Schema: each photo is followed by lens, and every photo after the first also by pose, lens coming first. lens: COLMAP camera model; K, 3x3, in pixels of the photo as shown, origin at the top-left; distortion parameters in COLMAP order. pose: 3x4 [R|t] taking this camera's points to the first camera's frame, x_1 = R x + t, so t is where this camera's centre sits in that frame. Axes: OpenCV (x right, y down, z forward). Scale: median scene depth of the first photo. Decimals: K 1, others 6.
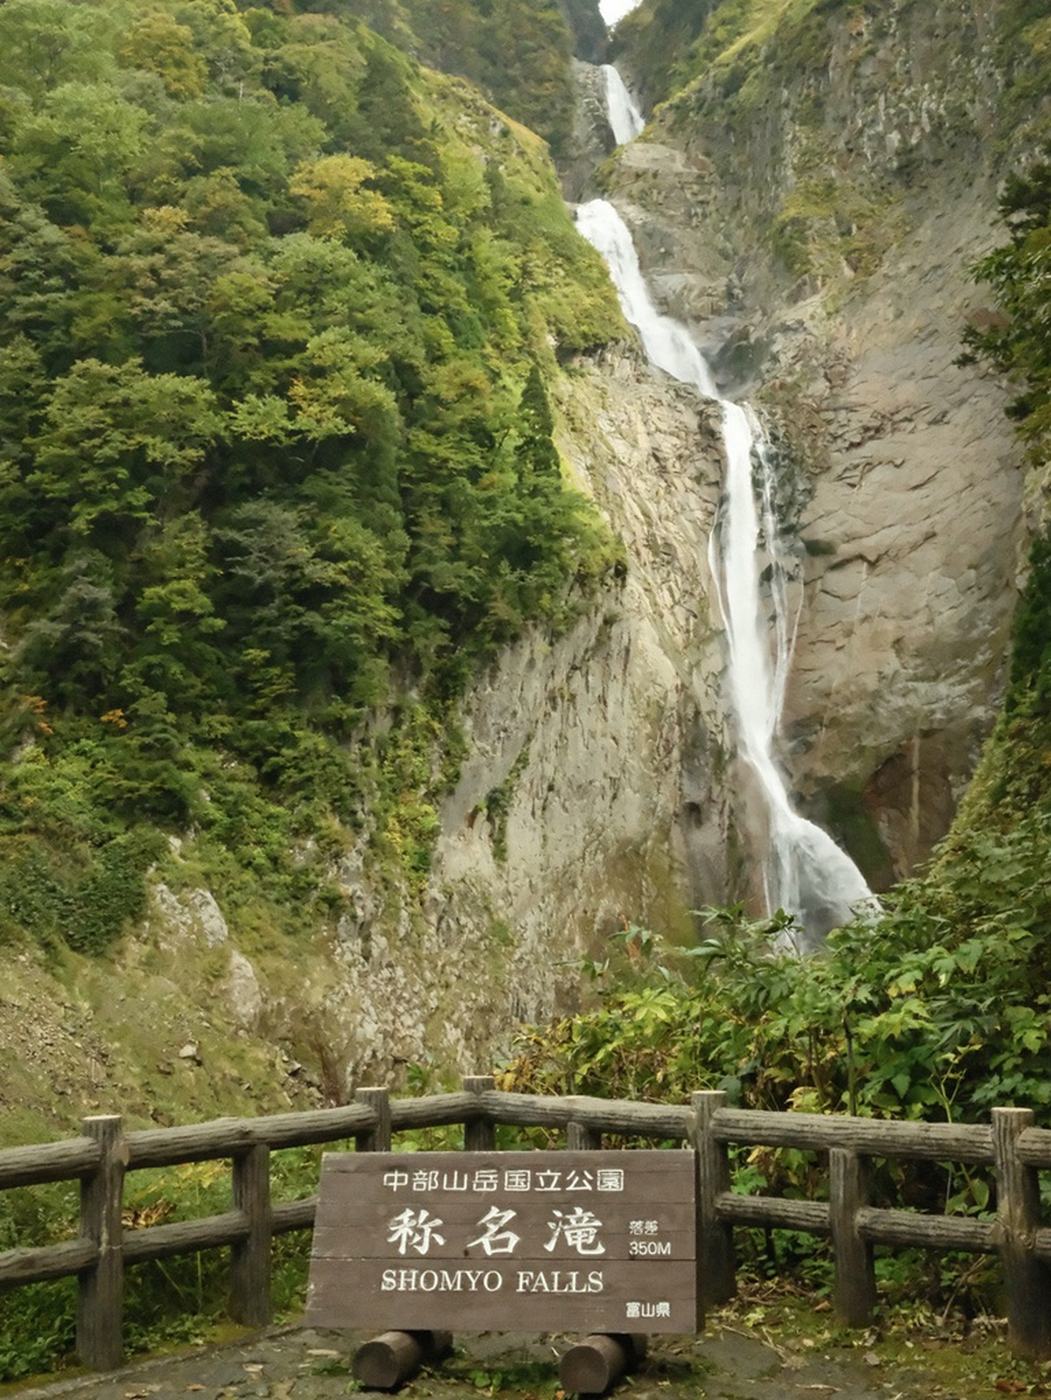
lens RADIAL K [[1575.3, 0, 514.9], [0, 1575.3, 692.7], [0, 0, 1]] dist [-0.014712, 0.000000]
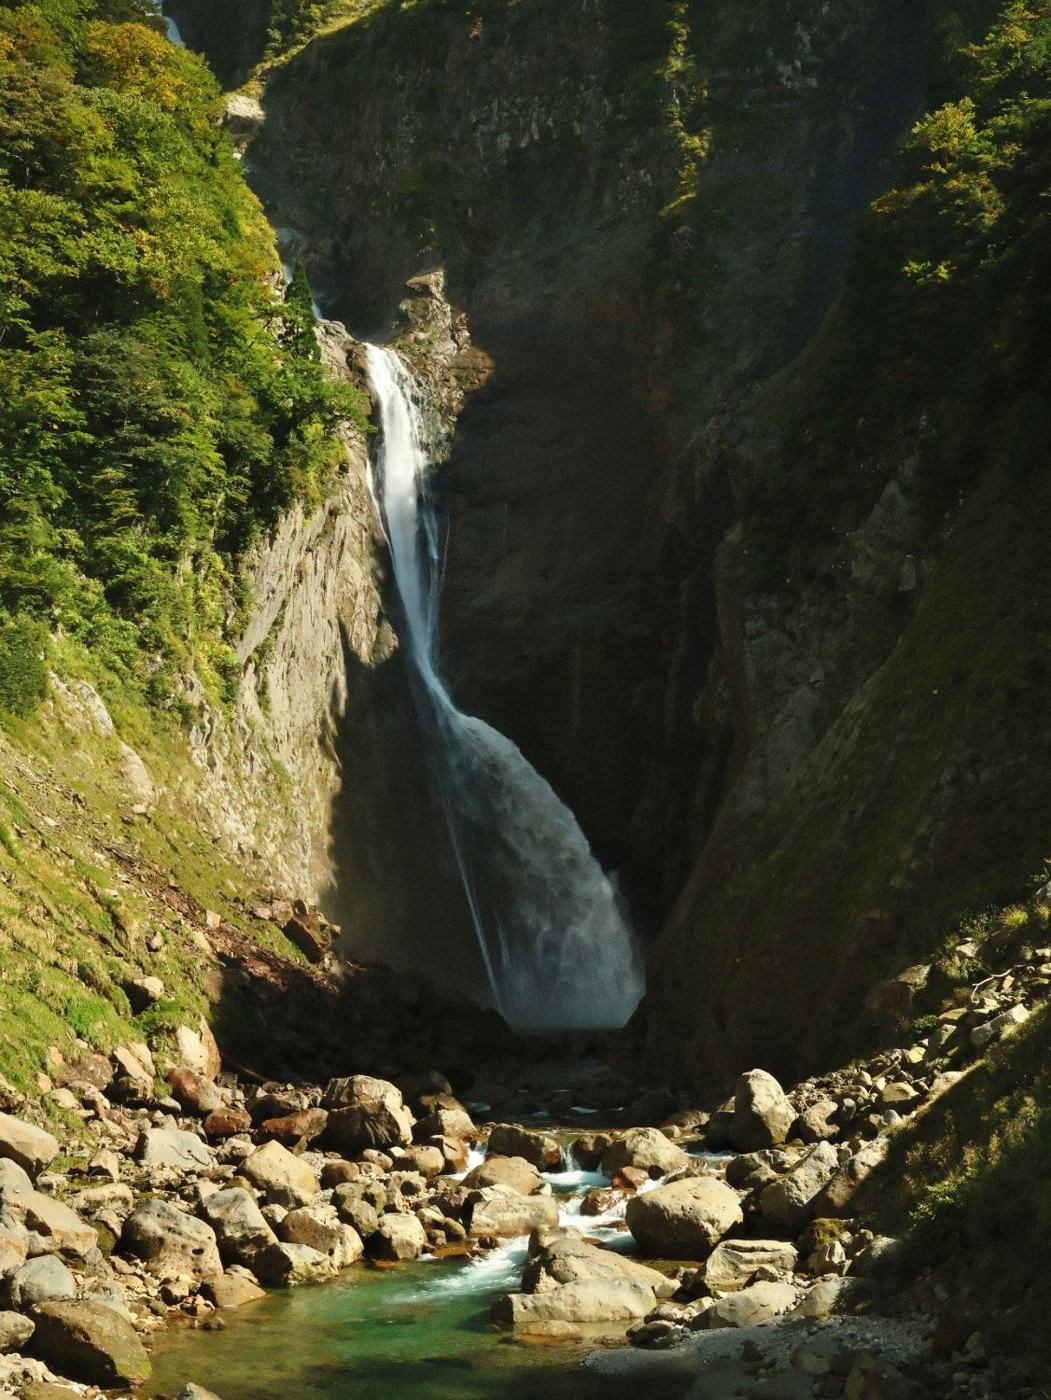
lens RADIAL K [[1575.3, 0, 526.6], [0, 1575.3, 689.5], [0, 0, 1]] dist [-0.014712, 0.000000]
pose [[0.921612, 0.077350, 0.380326, -0.225439], [-0.075138, 0.996959, -0.020685, 0.090028], [-0.380769, -0.009513, 0.924621, -0.047936]]
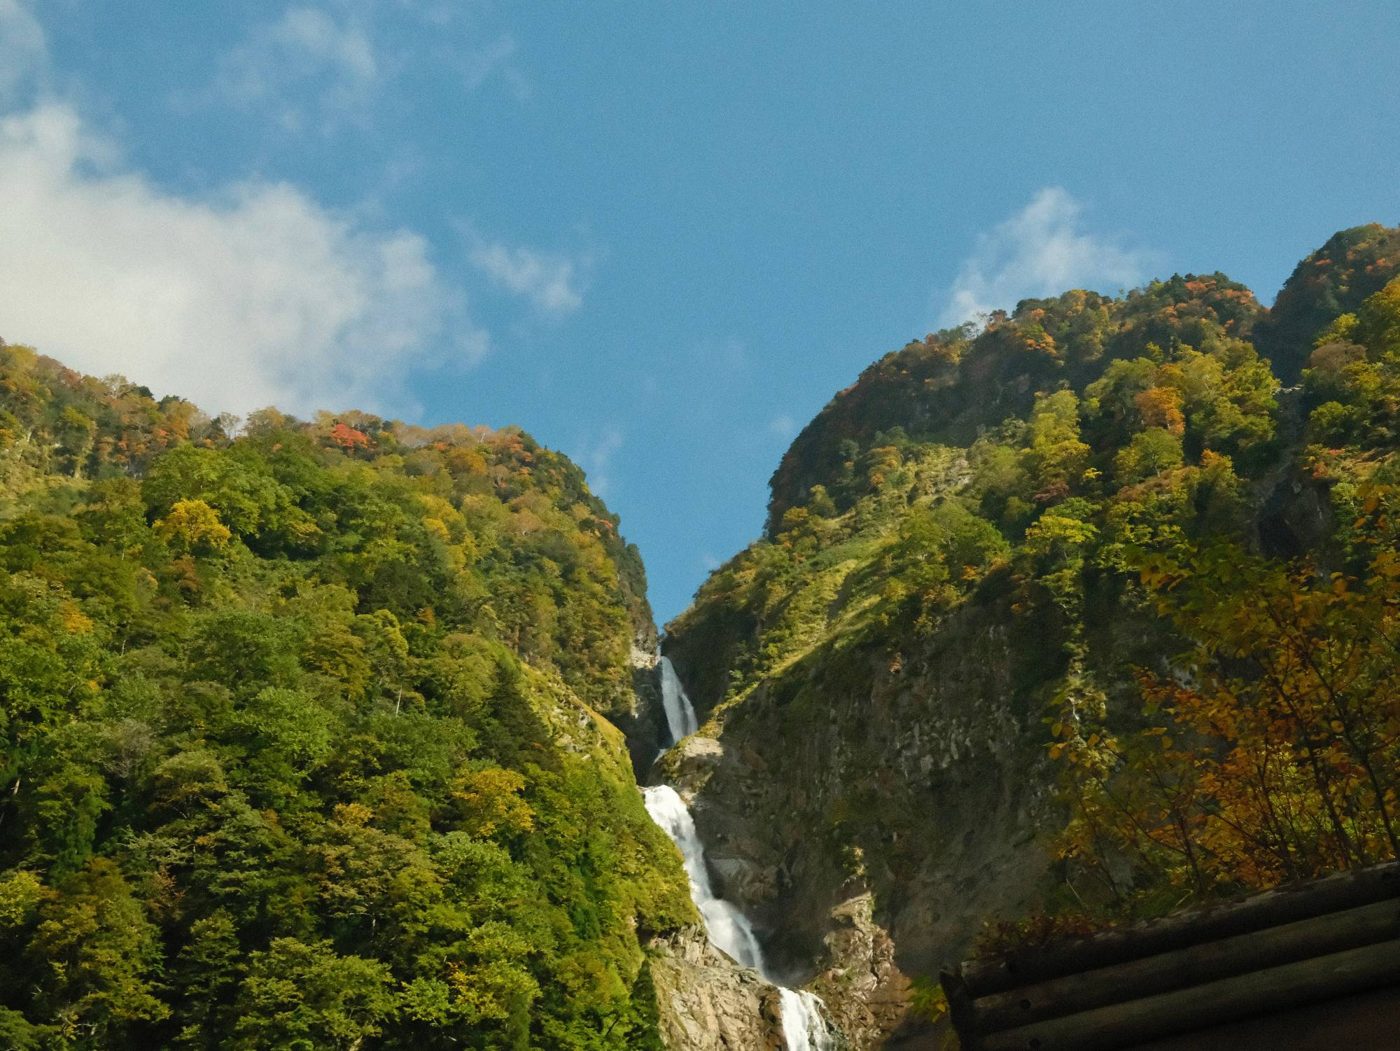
lens RADIAL K [[1575.3, 0, 713.9], [0, 1575.3, 522.2], [0, 0, 1]] dist [-0.014712, 0.000000]
pose [[0.989441, 0.103372, 0.101589, -0.085606], [-0.049680, 0.900361, -0.432299, -0.002847], [-0.136154, 0.422687, 0.895990, -0.158302]]
